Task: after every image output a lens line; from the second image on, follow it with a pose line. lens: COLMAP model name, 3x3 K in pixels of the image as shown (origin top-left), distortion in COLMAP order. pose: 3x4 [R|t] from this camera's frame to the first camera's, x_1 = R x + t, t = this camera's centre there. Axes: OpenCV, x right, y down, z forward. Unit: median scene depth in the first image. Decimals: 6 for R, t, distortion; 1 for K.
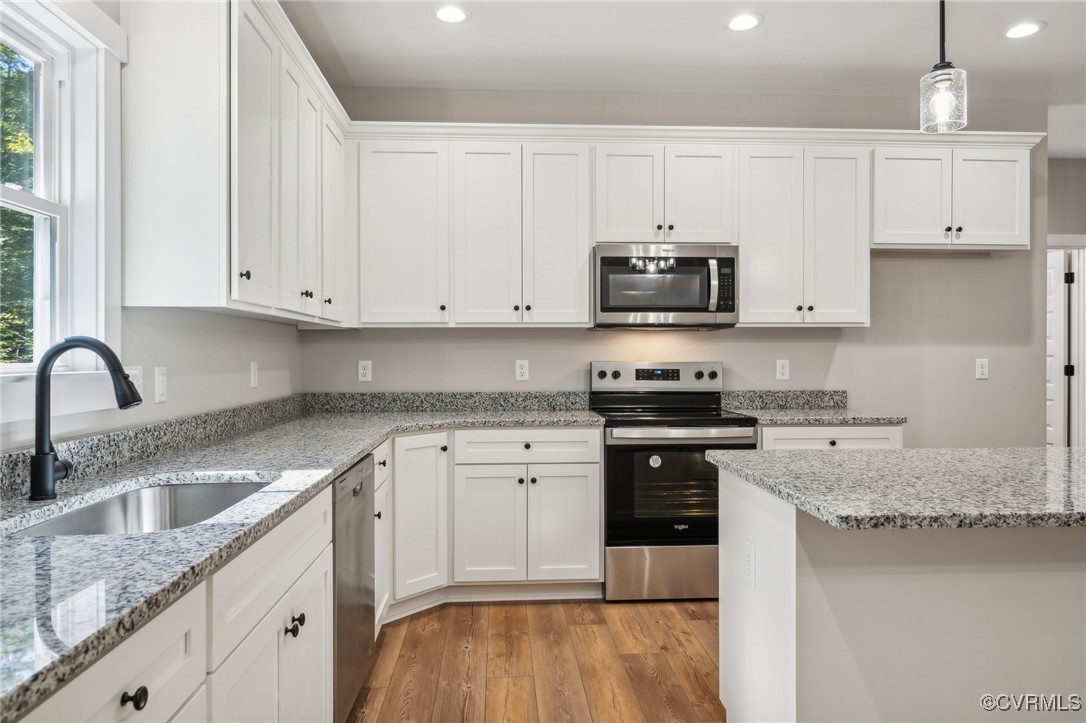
lens RADIAL K [[719.1, 0, 541.2], [0, 719.1, 354.7], [0, 0, 1]] dist [0.004765, 0.003499]
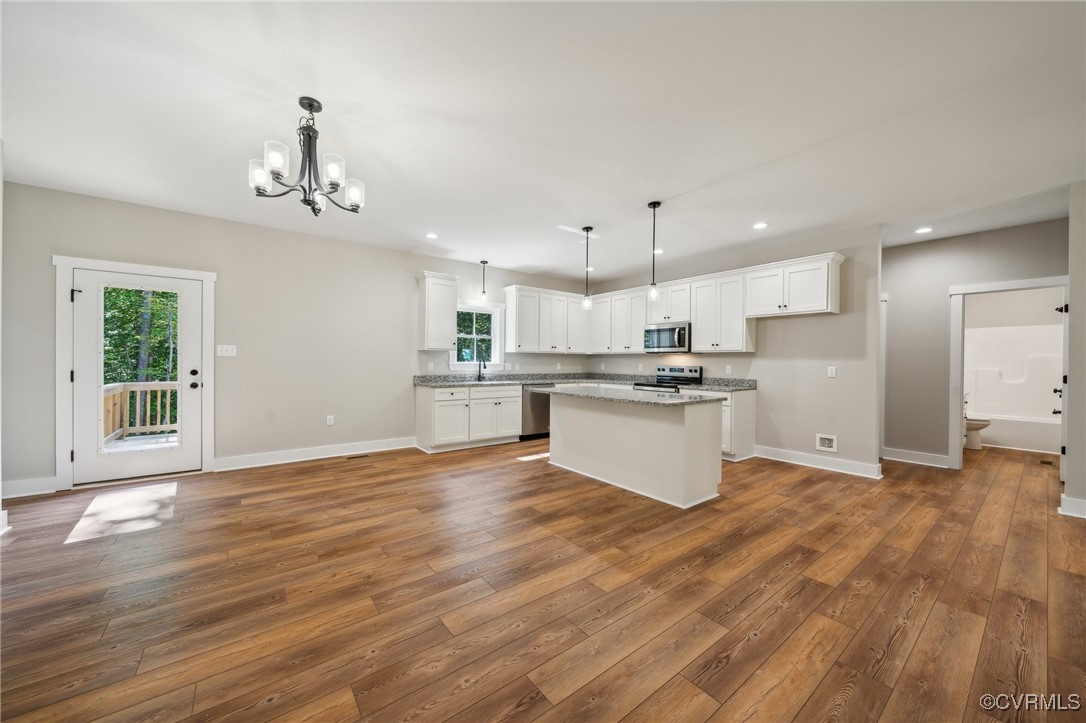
lens RADIAL K [[395.0, 0, 537.5], [0, 395.0, 358.7], [0, 0, 1]] dist [-0.002429, -0.001616]
pose [[0.549016, 0.002698, -0.835808, 1.215213], [-0.010095, 0.999943, -0.003403, -0.005775], [0.835751, 0.010306, 0.549012, -0.276379]]
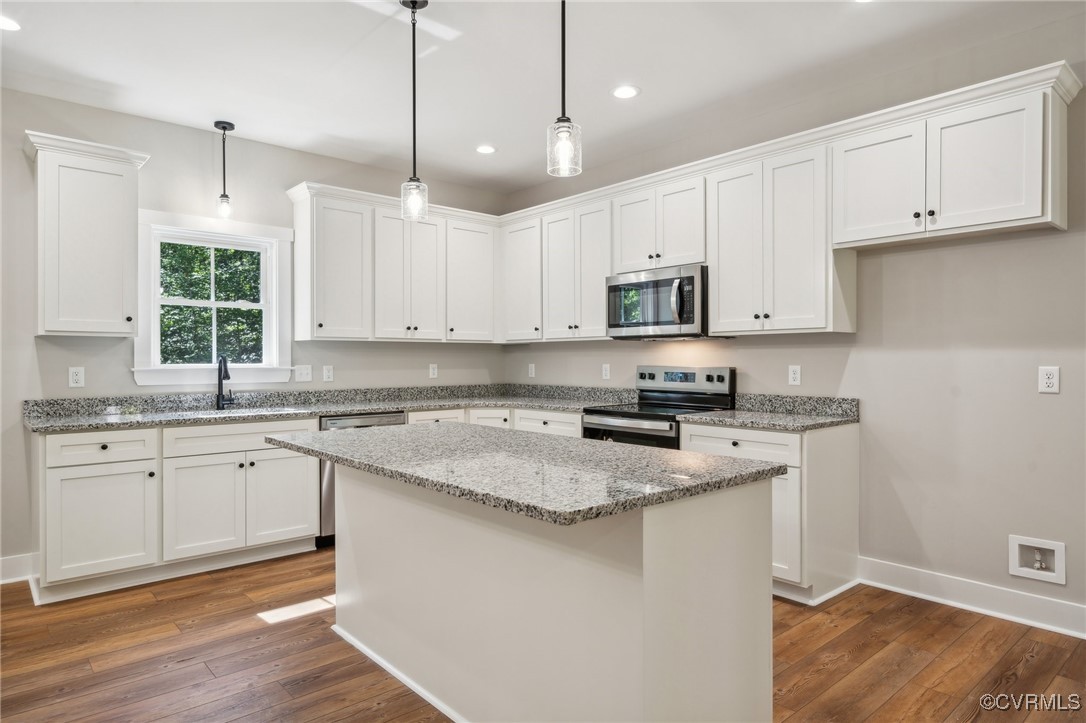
lens RADIAL K [[658.8, 0, 536.3], [0, 658.8, 355.7], [0, 0, 1]] dist [0.004303, 0.005099]
pose [[0.605703, -0.002858, -0.795686, 0.960162], [0.001408, 0.999996, -0.002520, -0.005633], [0.795689, 0.000406, 0.605705, 0.168982]]
